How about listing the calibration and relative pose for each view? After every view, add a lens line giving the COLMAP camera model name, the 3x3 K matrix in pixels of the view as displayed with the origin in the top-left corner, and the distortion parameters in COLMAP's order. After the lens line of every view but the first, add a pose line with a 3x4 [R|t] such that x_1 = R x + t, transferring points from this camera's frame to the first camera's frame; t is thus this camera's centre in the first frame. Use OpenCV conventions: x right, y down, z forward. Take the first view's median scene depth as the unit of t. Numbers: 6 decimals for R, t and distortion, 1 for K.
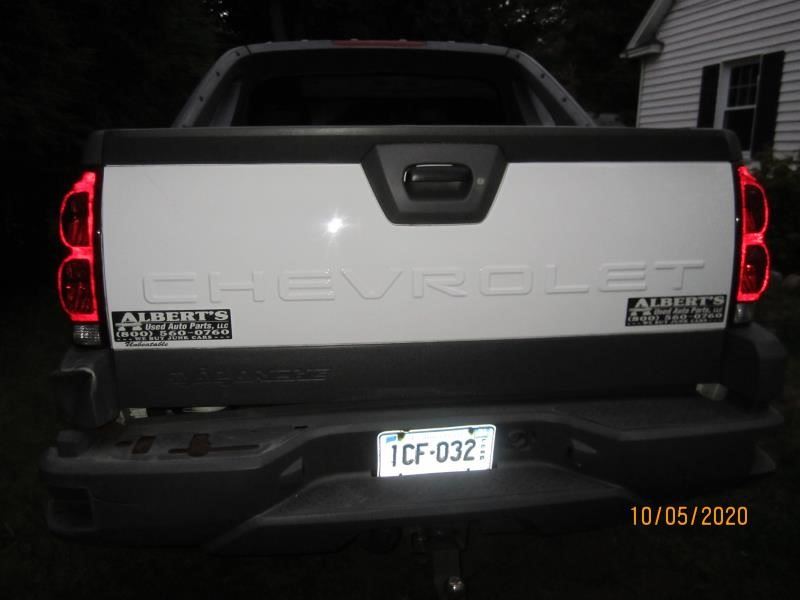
lens RADIAL K [[663.8, 0, 400.0], [0, 663.8, 300.0], [0, 0, 1]] dist [-0.054921, 0.005490]
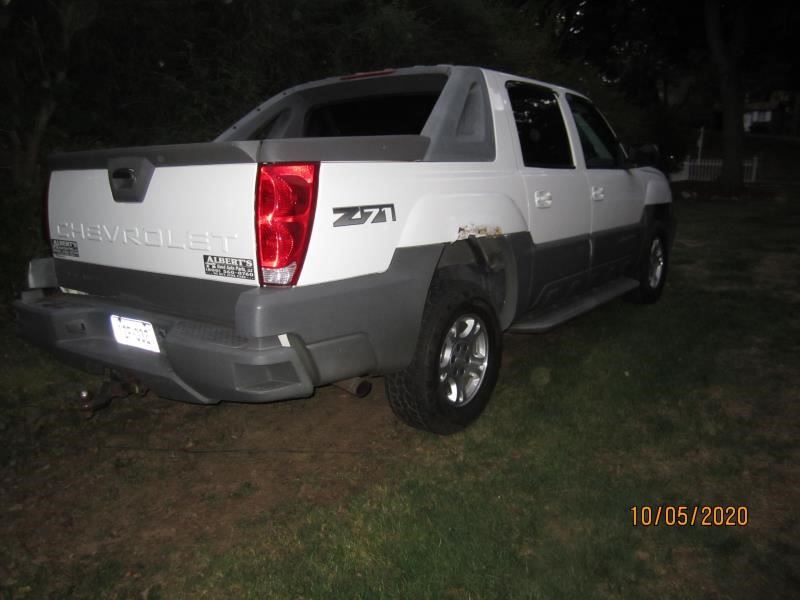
lens RADIAL K [[663.8, 0, 400.0], [0, 663.8, 300.0], [0, 0, 1]] dist [-0.054921, 0.005490]
pose [[0.727513, 0.128001, -0.674048, 1.057631], [-0.117757, 0.991160, 0.061123, -0.028799], [0.675913, 0.034907, 0.736154, 0.118396]]
